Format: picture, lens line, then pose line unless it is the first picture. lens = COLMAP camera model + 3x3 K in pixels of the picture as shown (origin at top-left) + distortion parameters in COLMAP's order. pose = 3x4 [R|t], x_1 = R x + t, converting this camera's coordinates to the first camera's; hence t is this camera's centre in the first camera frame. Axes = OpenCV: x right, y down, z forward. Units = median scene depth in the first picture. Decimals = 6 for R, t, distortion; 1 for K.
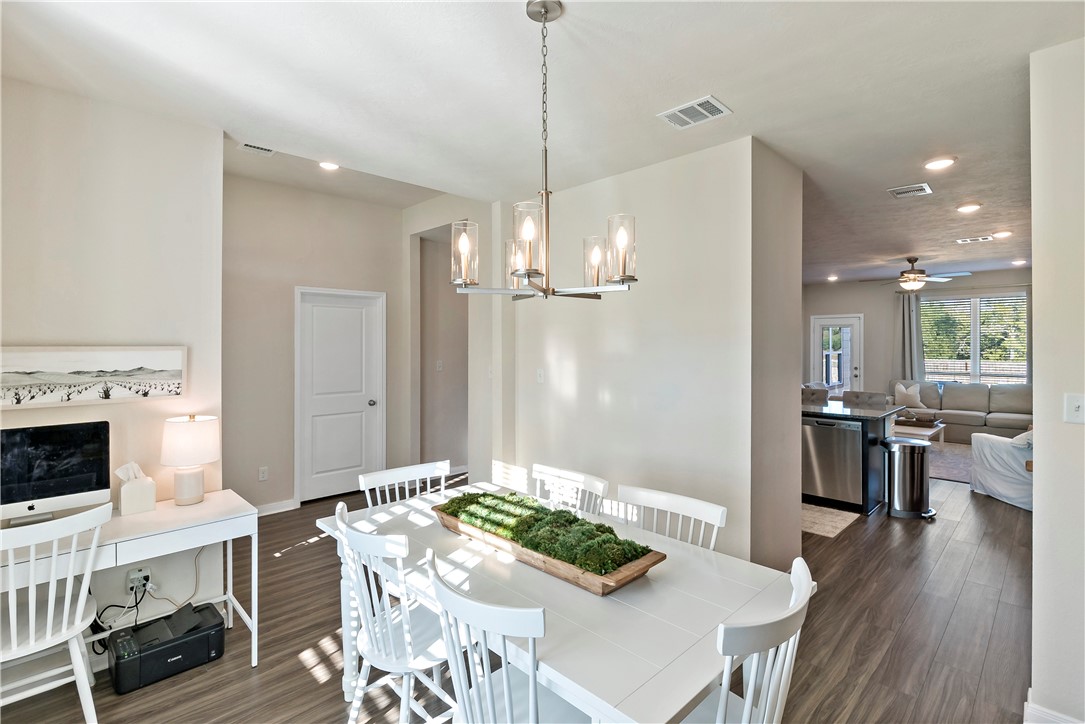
lens RADIAL K [[510.2, 0, 536.9], [0, 510.2, 344.6], [0, 0, 1]] dist [-0.000370, 0.000074]
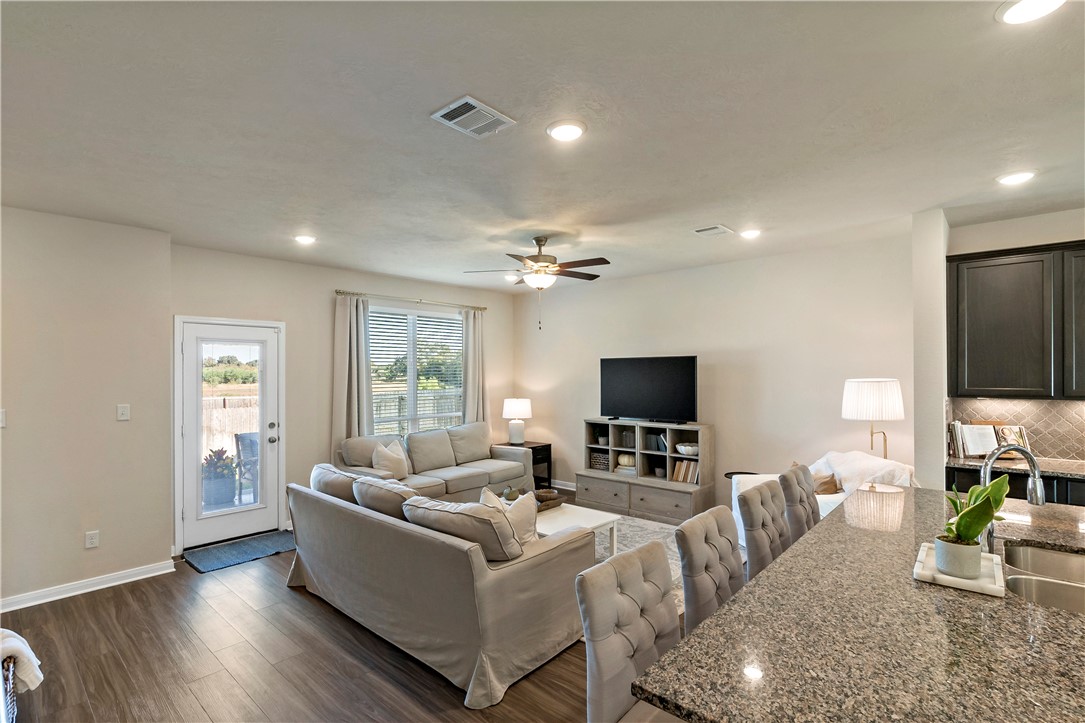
lens RADIAL K [[510.2, 0, 538.8], [0, 510.2, 371.4], [0, 0, 1]] dist [-0.000661, -0.000225]
pose [[-0.068124, 0.005021, 0.997664, 0.108399], [0.012019, 0.999919, -0.004212, -0.004004], [-0.997604, 0.011704, -0.068179, 0.923083]]
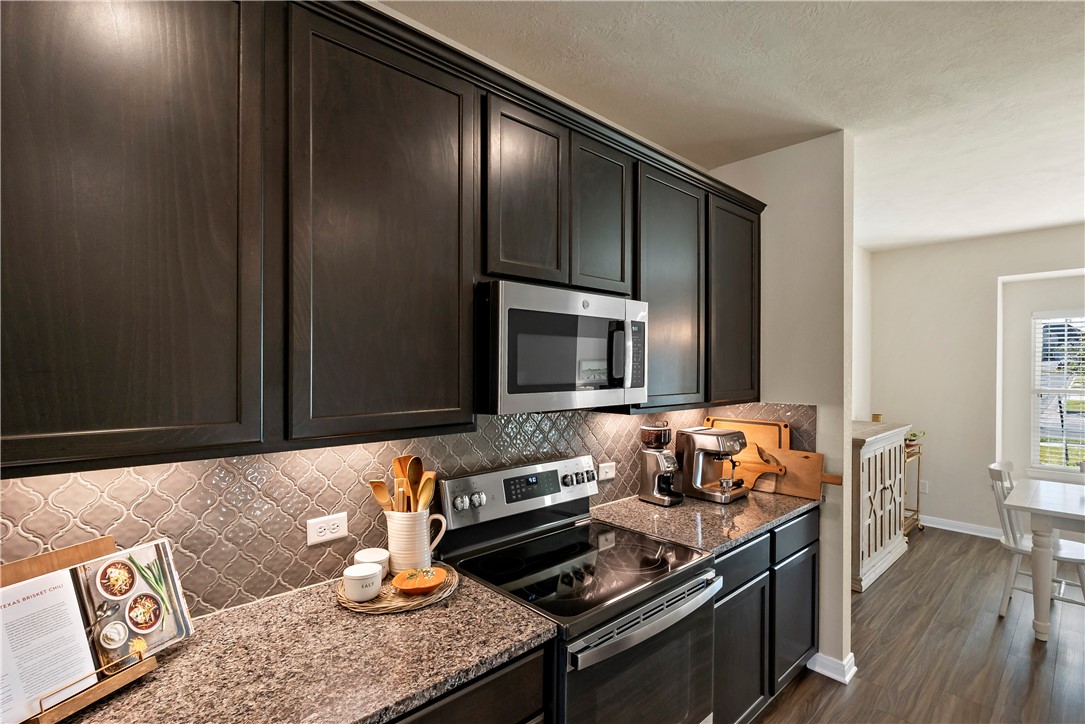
lens RADIAL K [[510.2, 0, 538.8], [0, 510.2, 371.9], [0, 0, 1]] dist [-0.000661, -0.000225]
pose [[-0.999660, 0.001295, 0.026060, 0.438487], [0.001564, 0.999946, 0.010317, 0.000139], [-0.026045, 0.010354, -0.999607, 0.587530]]
